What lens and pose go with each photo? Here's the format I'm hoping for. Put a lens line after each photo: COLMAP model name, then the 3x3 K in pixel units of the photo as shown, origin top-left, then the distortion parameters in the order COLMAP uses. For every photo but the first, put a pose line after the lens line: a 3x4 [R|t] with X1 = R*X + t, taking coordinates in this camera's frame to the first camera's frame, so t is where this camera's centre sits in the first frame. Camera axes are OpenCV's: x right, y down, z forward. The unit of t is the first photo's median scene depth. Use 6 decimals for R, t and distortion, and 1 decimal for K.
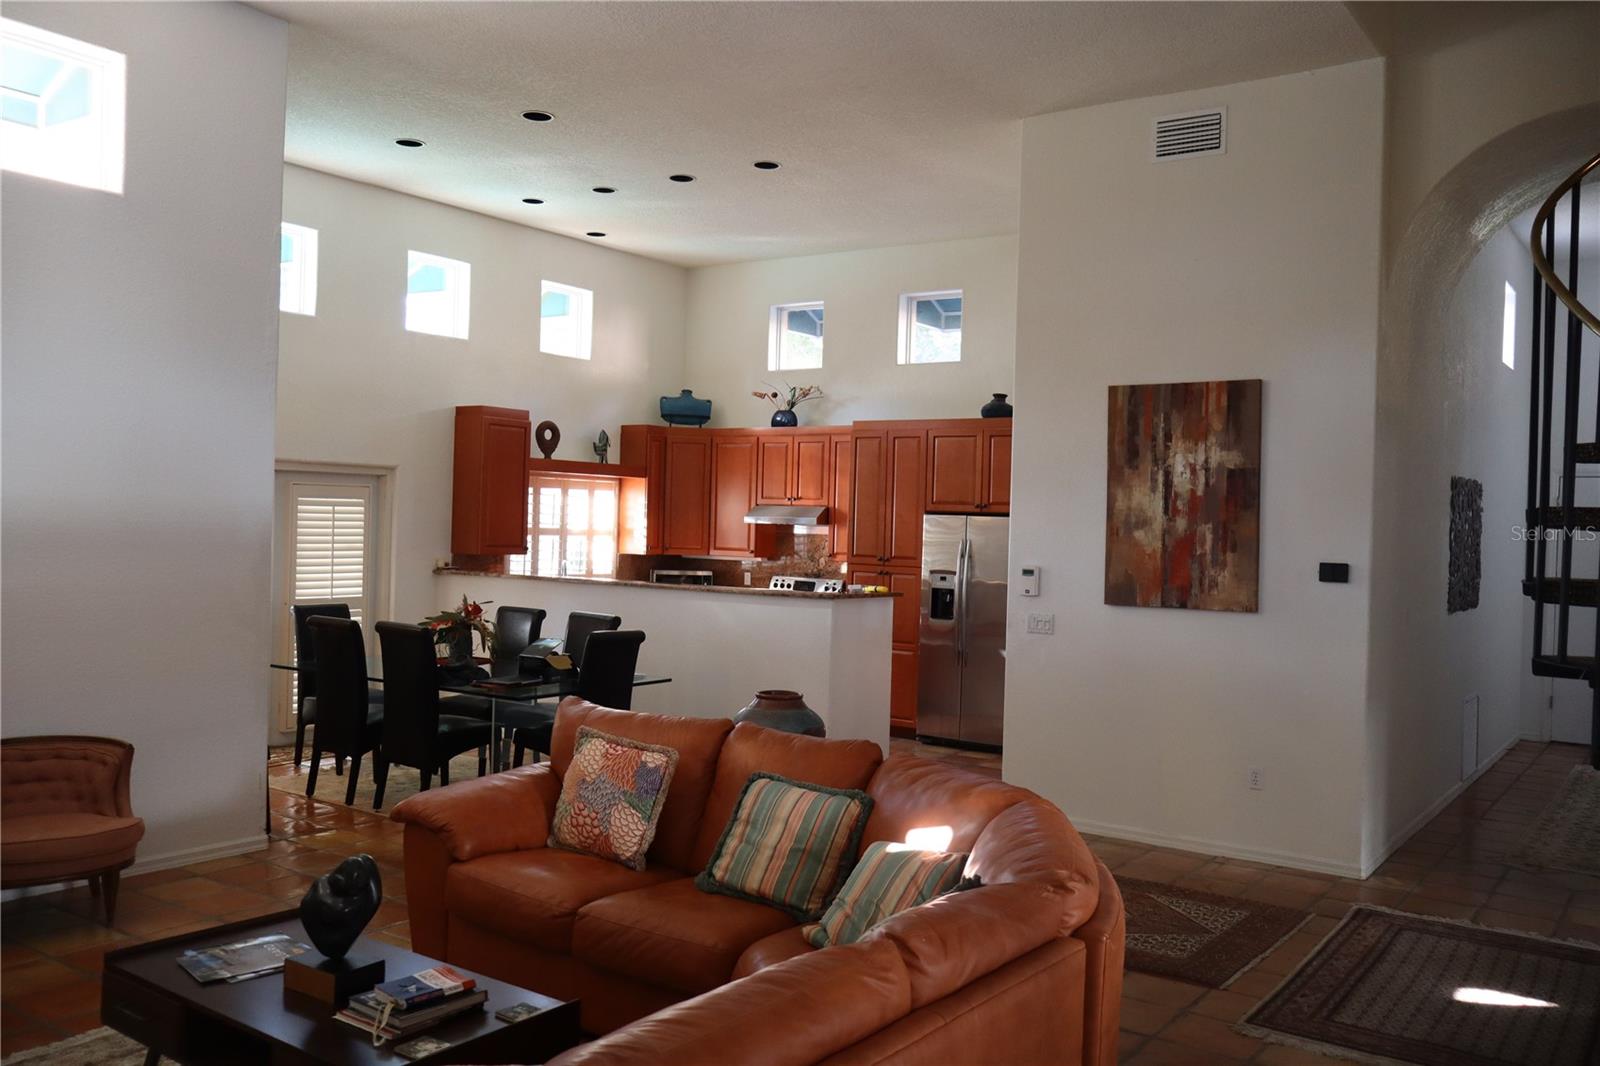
lens RADIAL K [[1342.1, 0, 799.0], [0, 1342.1, 528.7], [0, 0, 1]] dist [-0.000839, 0.004054]
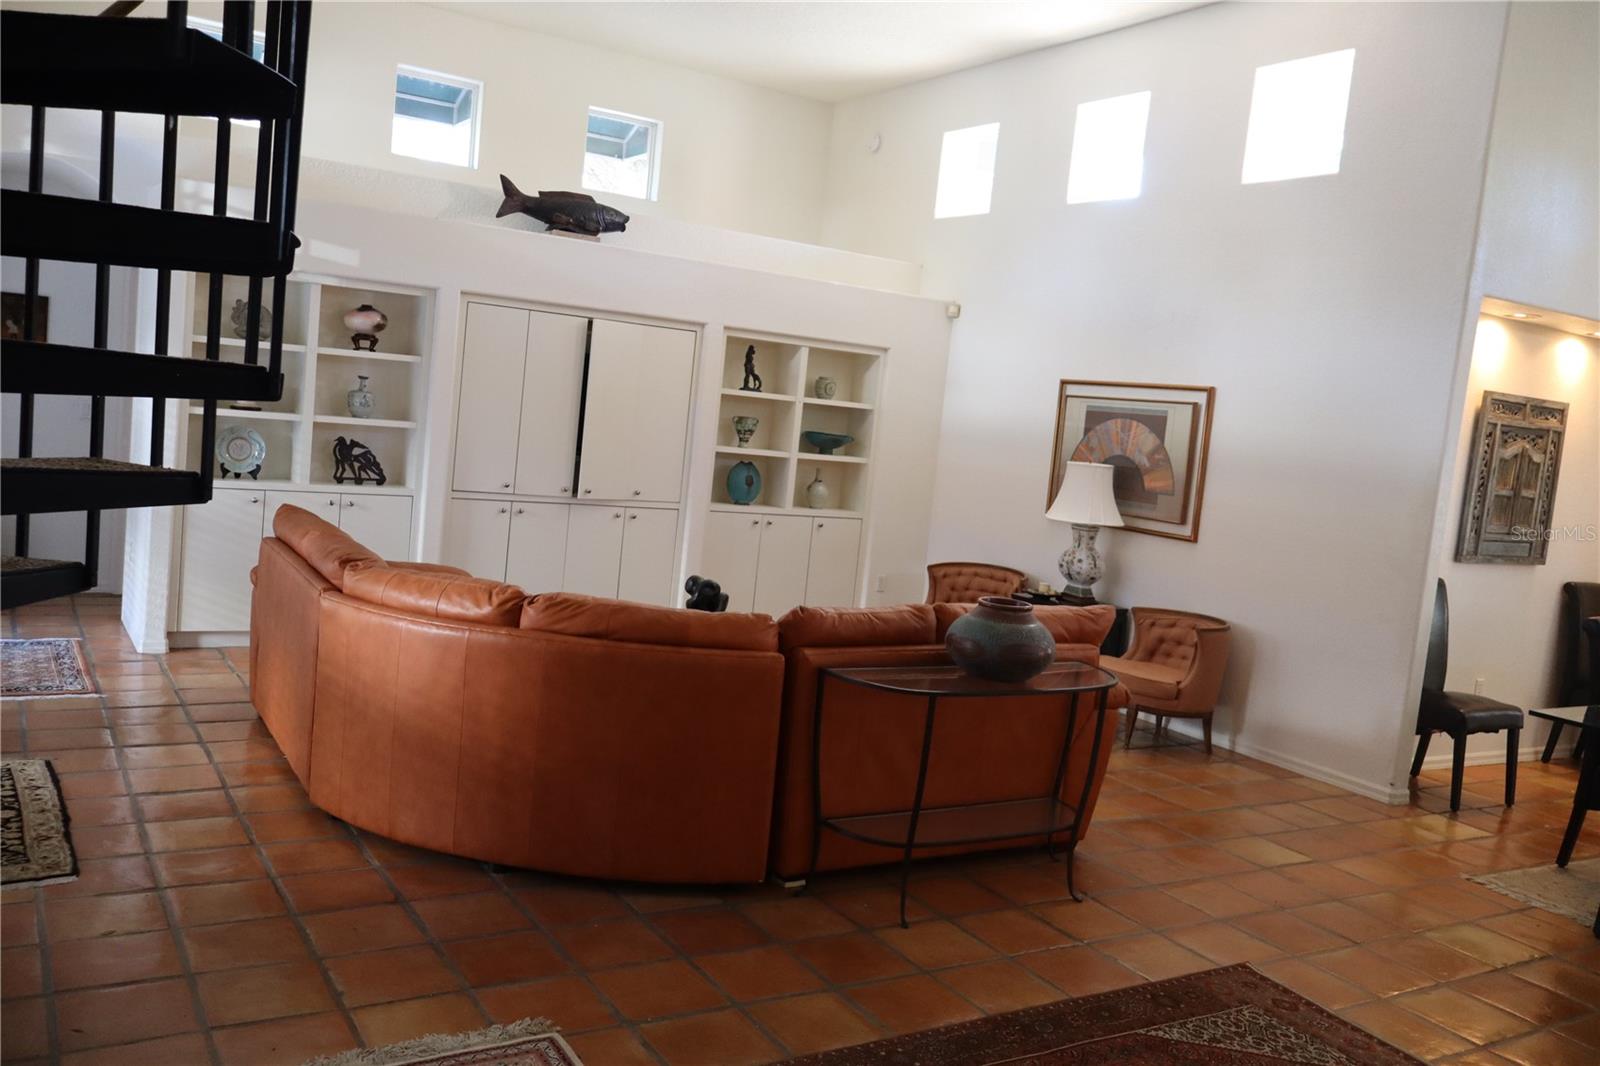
lens RADIAL K [[1342.1, 0, 799.0], [0, 1342.1, 528.7], [0, 0, 1]] dist [-0.000839, 0.004054]
pose [[-0.376235, 0.016392, -0.926379, 0.429818], [-0.113456, 0.991504, 0.063623, 0.016726], [0.919551, 0.129040, -0.371179, 0.619477]]
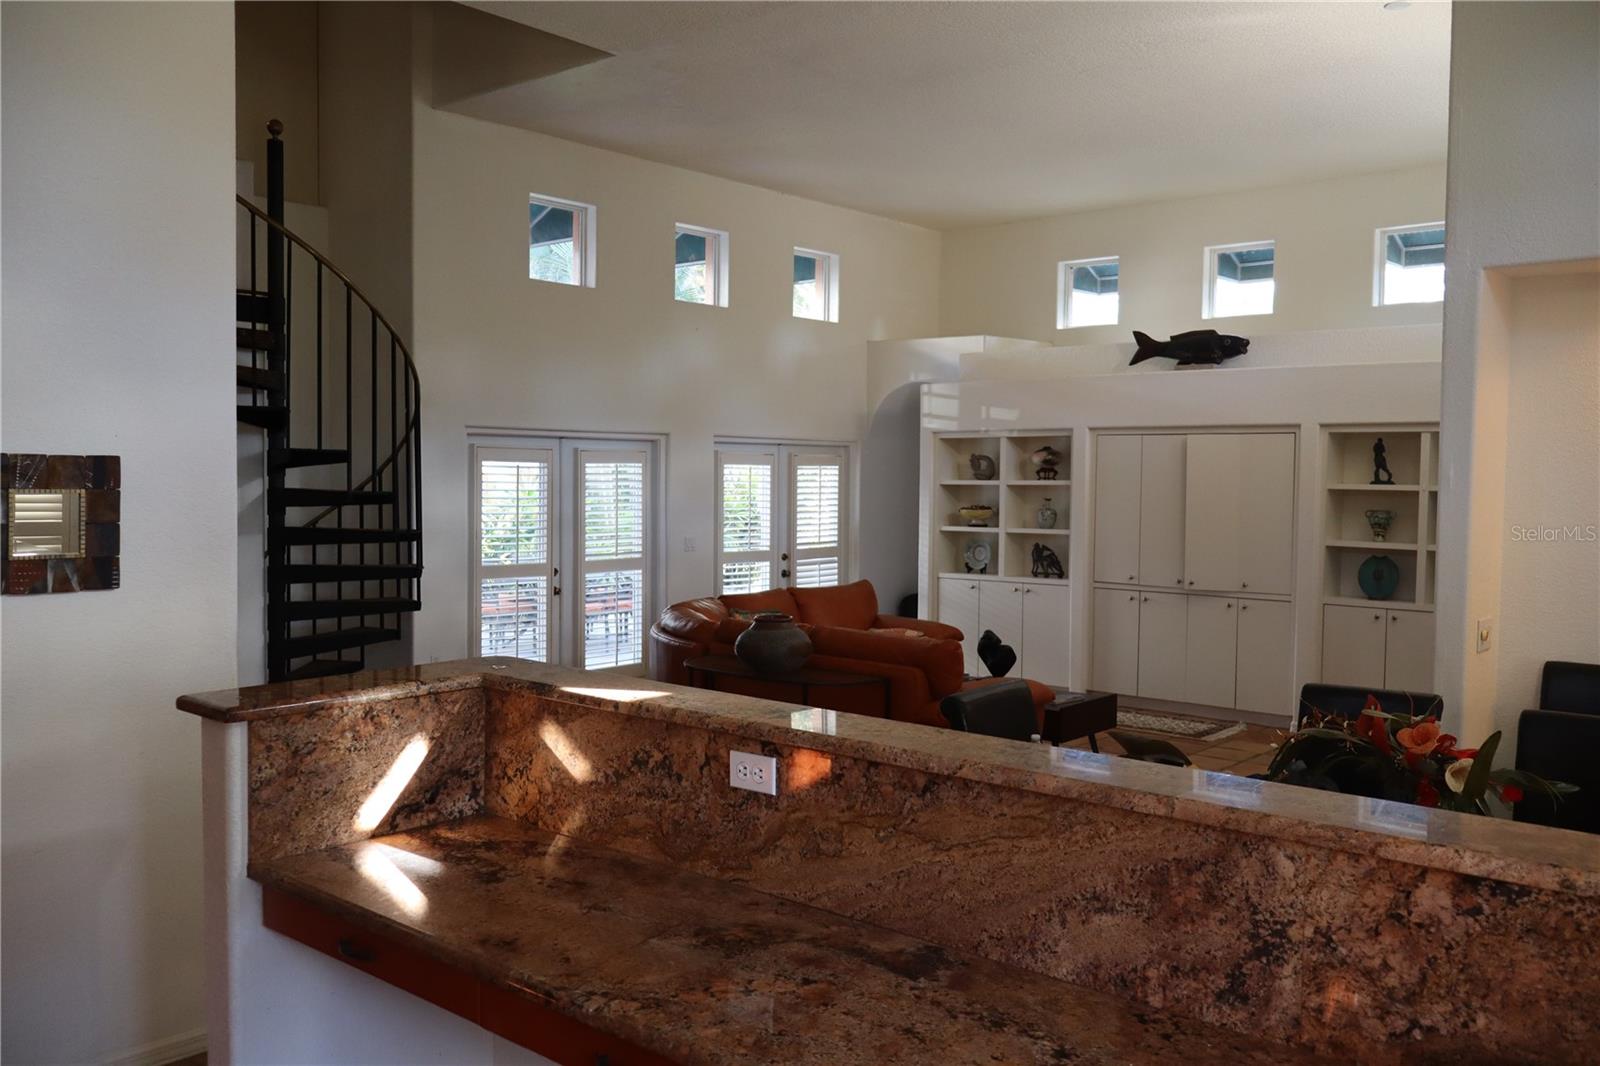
lens RADIAL K [[1342.1, 0, 799.0], [0, 1342.1, 528.7], [0, 0, 1]] dist [-0.000839, 0.004054]
pose [[-0.995669, -0.043816, 0.081993, -0.078229], [-0.040022, 0.998076, 0.047357, -0.010699], [-0.083910, 0.043870, -0.995507, 1.153853]]
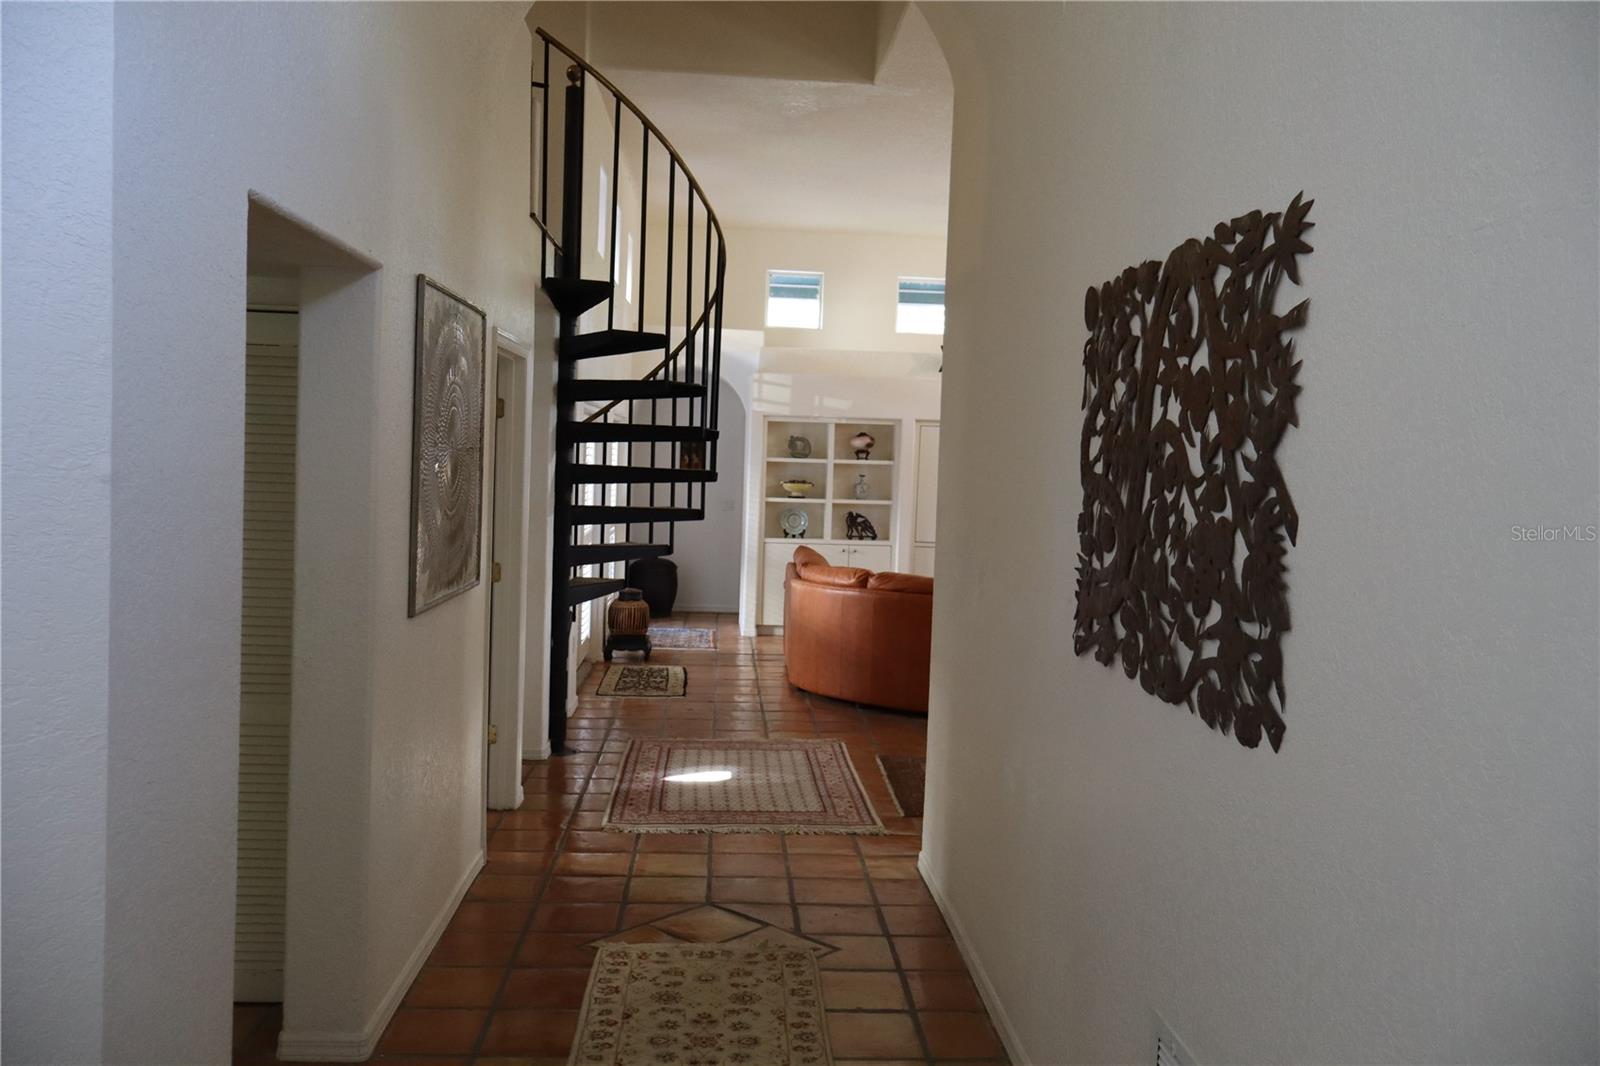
lens RADIAL K [[1342.1, 0, 799.0], [0, 1342.1, 528.7], [0, 0, 1]] dist [-0.000839, 0.004054]
pose [[-0.765990, -0.024750, -0.642376, 0.677746], [-0.062033, 0.997441, 0.035540, 0.016859], [0.639853, 0.067071, -0.765565, 1.037365]]
